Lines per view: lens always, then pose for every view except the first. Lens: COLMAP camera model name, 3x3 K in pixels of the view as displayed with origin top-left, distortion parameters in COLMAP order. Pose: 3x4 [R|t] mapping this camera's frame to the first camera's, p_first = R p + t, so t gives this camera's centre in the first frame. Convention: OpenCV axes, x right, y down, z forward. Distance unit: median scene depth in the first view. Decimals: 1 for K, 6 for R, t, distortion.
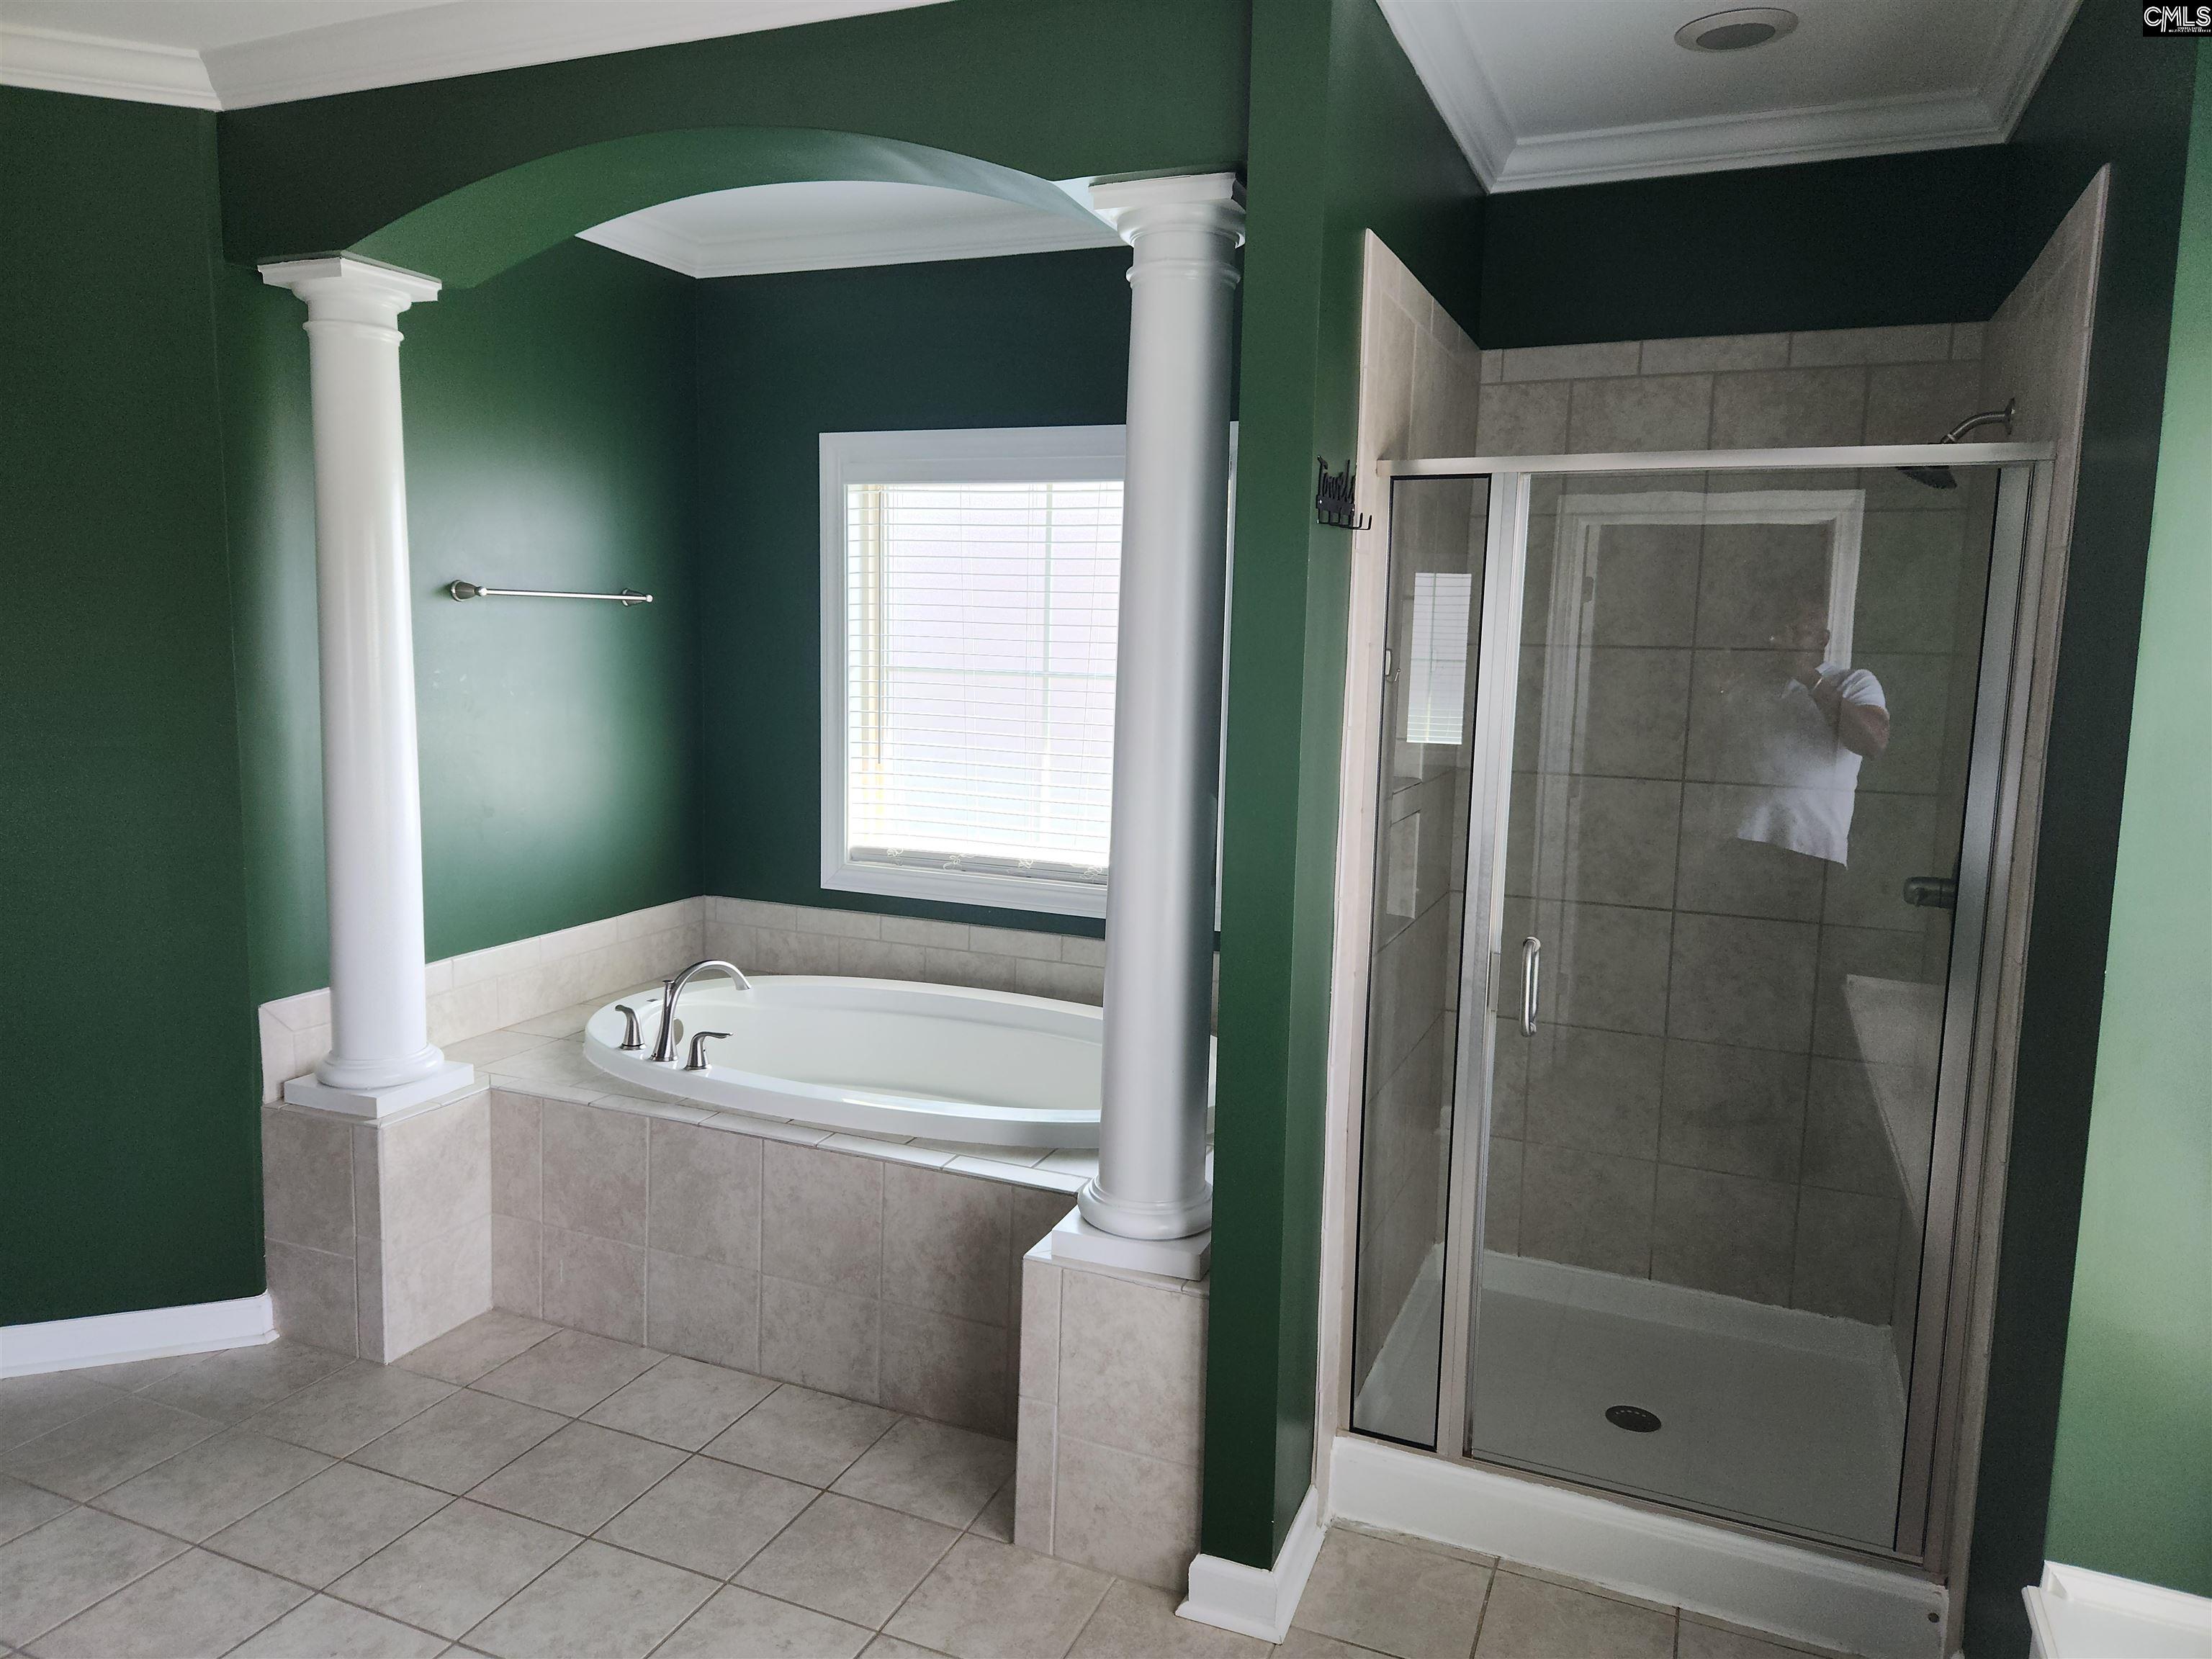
lens RADIAL K [[1478.2, 0, 1106.0], [0, 1478.2, 829.5], [0, 0, 1]] dist [0.028259, -0.035917]
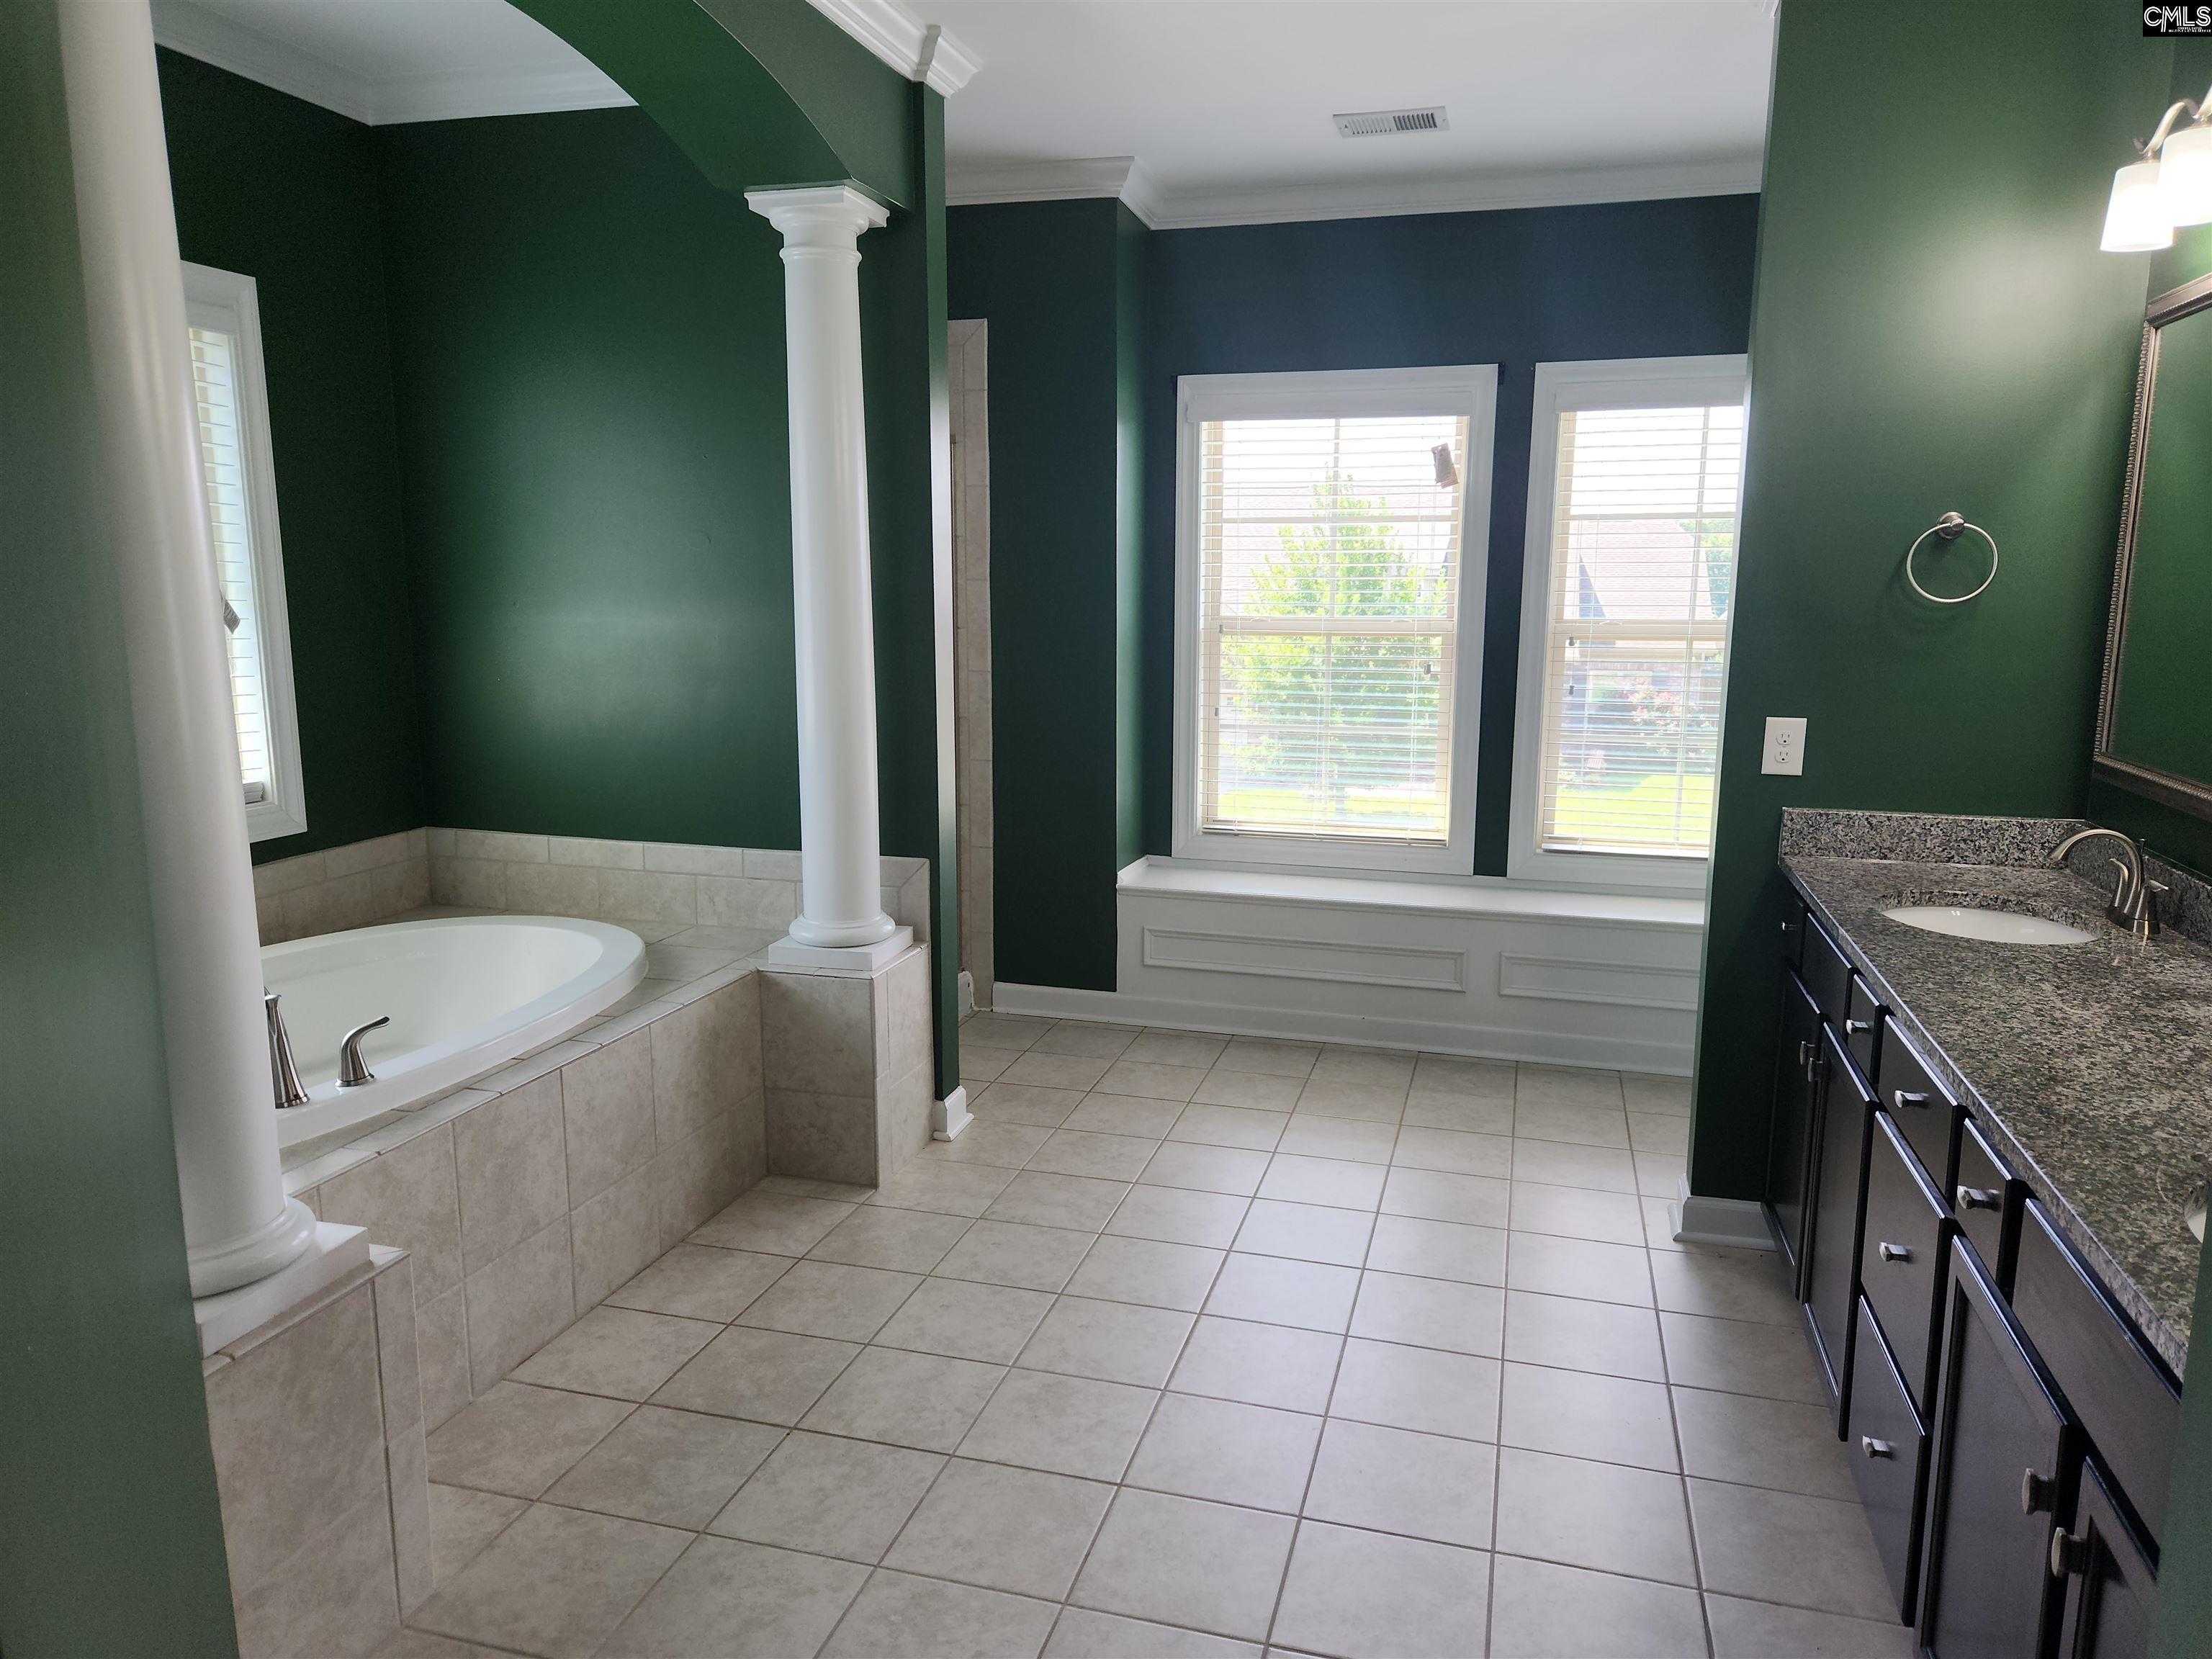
lens RADIAL K [[1478.2, 0, 1106.0], [0, 1478.2, 829.5], [0, 0, 1]] dist [0.028259, -0.035917]
pose [[-0.111757, -0.191027, 0.975202, -1.156290], [0.127357, 0.970504, 0.204701, -0.083963], [-0.985541, 0.147075, -0.084132, 0.724455]]
